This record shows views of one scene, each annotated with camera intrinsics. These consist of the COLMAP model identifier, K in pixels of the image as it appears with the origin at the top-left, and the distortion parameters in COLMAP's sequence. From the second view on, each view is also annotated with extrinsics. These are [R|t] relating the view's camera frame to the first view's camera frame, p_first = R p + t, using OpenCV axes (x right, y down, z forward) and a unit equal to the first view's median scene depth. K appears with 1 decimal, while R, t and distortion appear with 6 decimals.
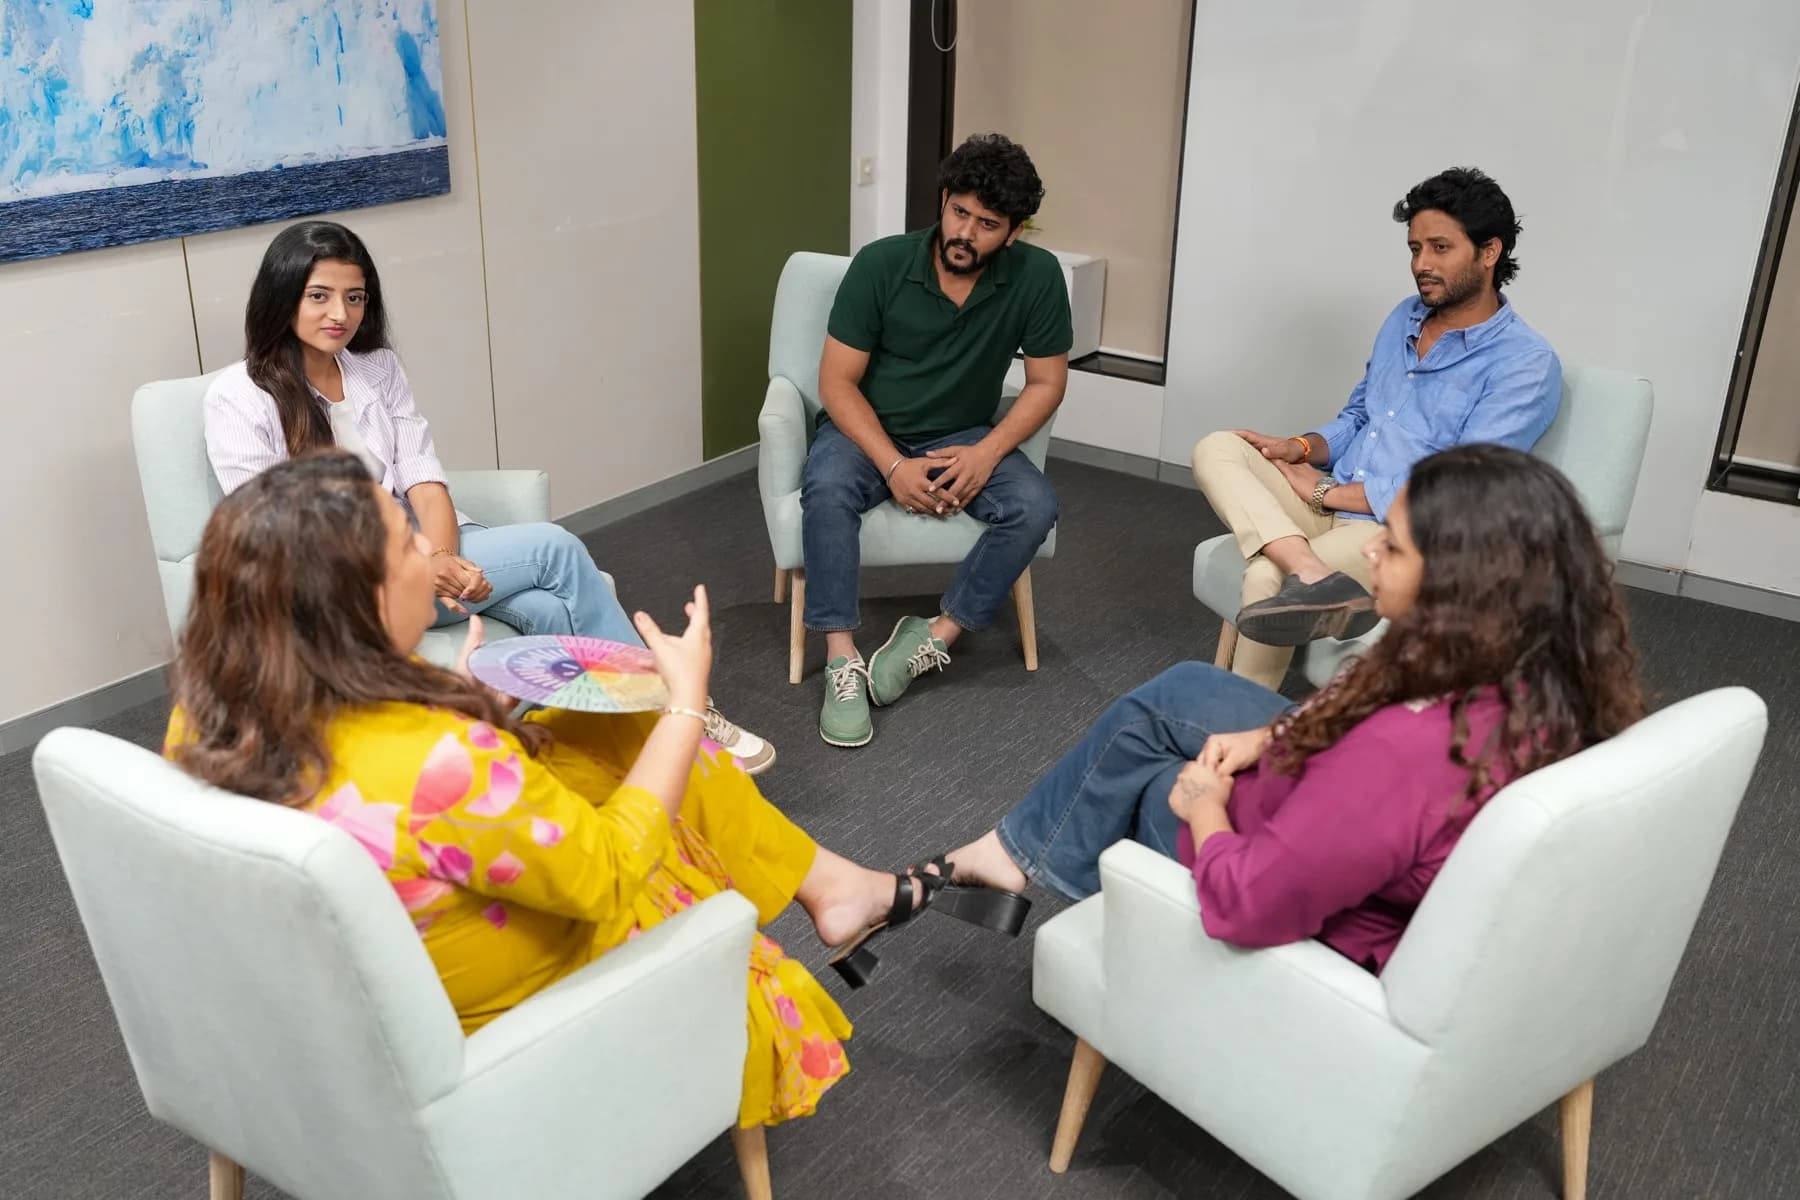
lens RADIAL K [[1672.5, 0, 960.4], [0, 1672.5, 602.0], [0, 0, 1]] dist [-0.004392, 0.068028]
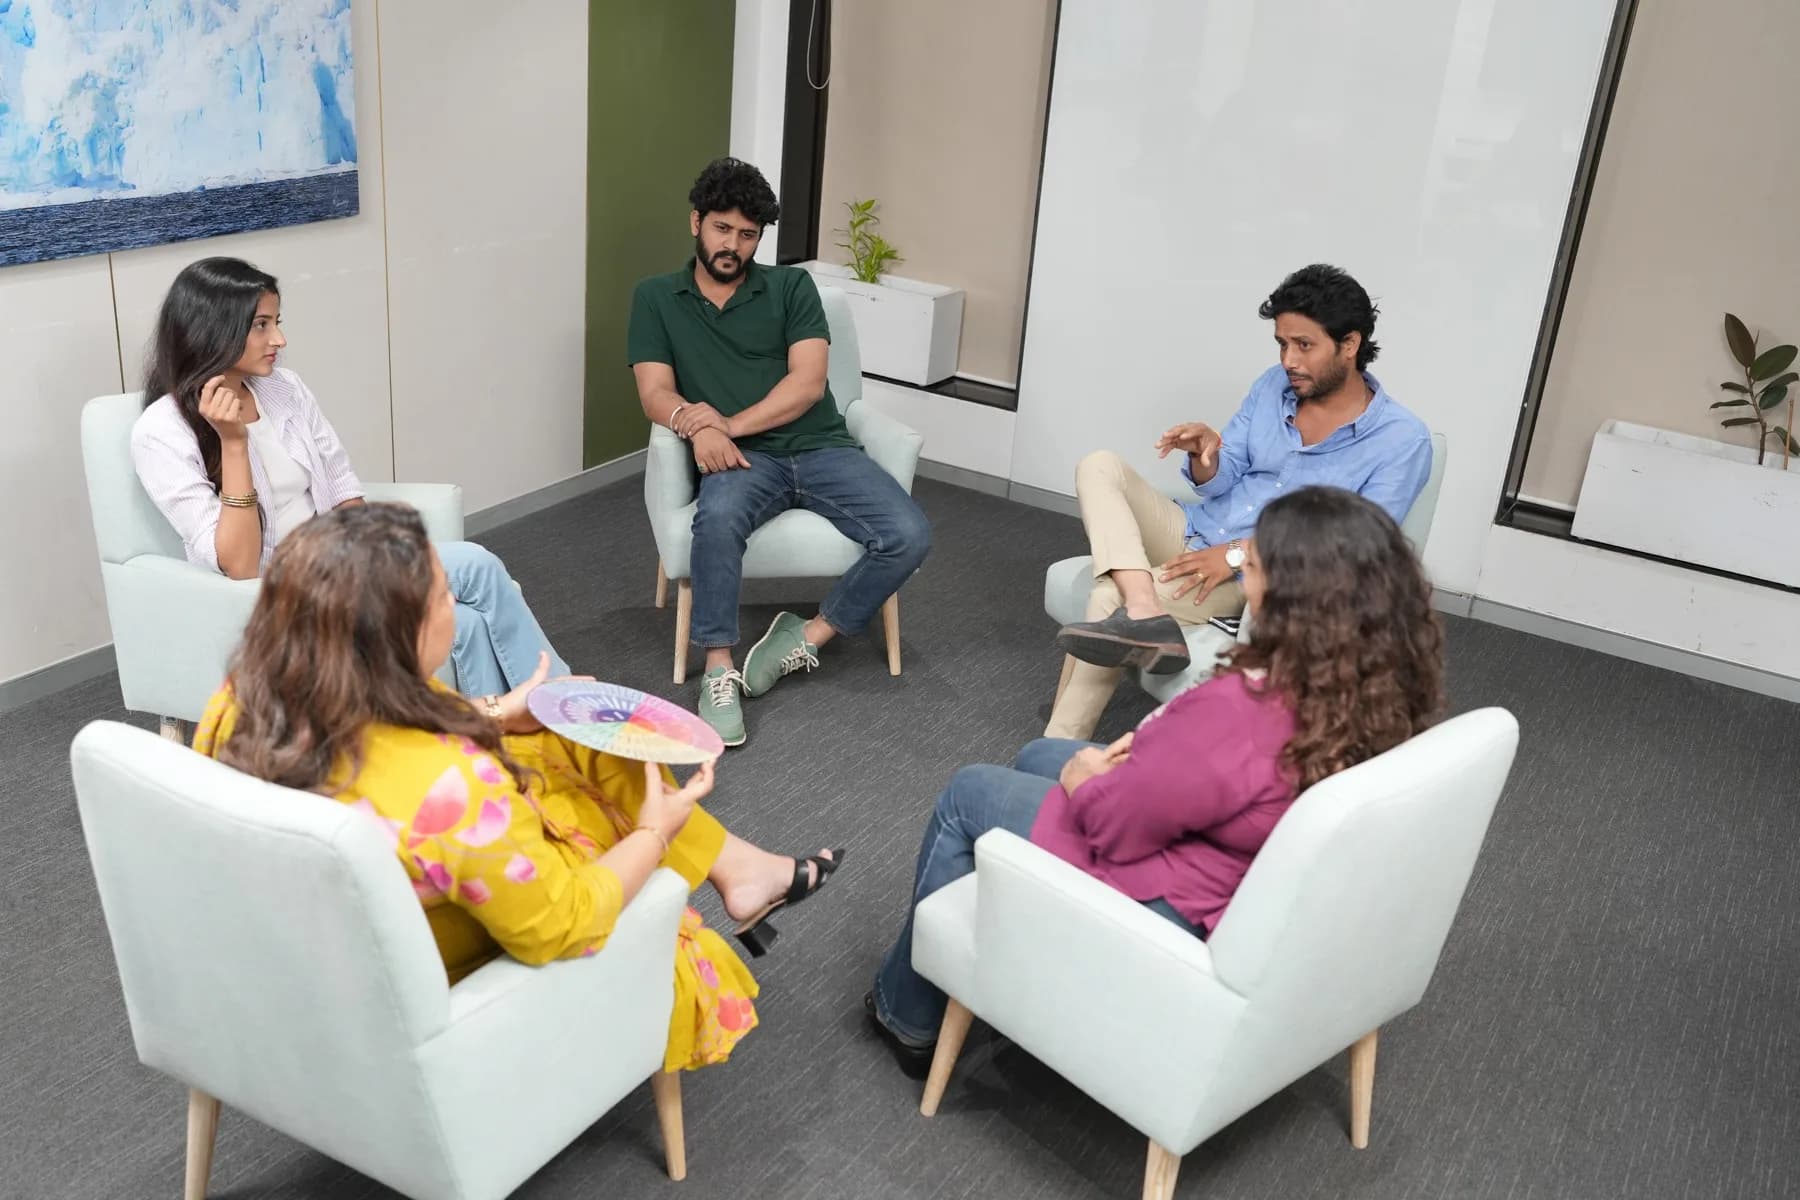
lens RADIAL K [[1672.5, 0, 960.4], [0, 1672.5, 602.0], [0, 0, 1]] dist [-0.004392, 0.068028]
pose [[0.994449, 0.023419, 0.102581, -0.036285], [-0.023740, 0.999716, 0.001907, -0.013045], [-0.102507, -0.004332, 0.994723, -0.117677]]
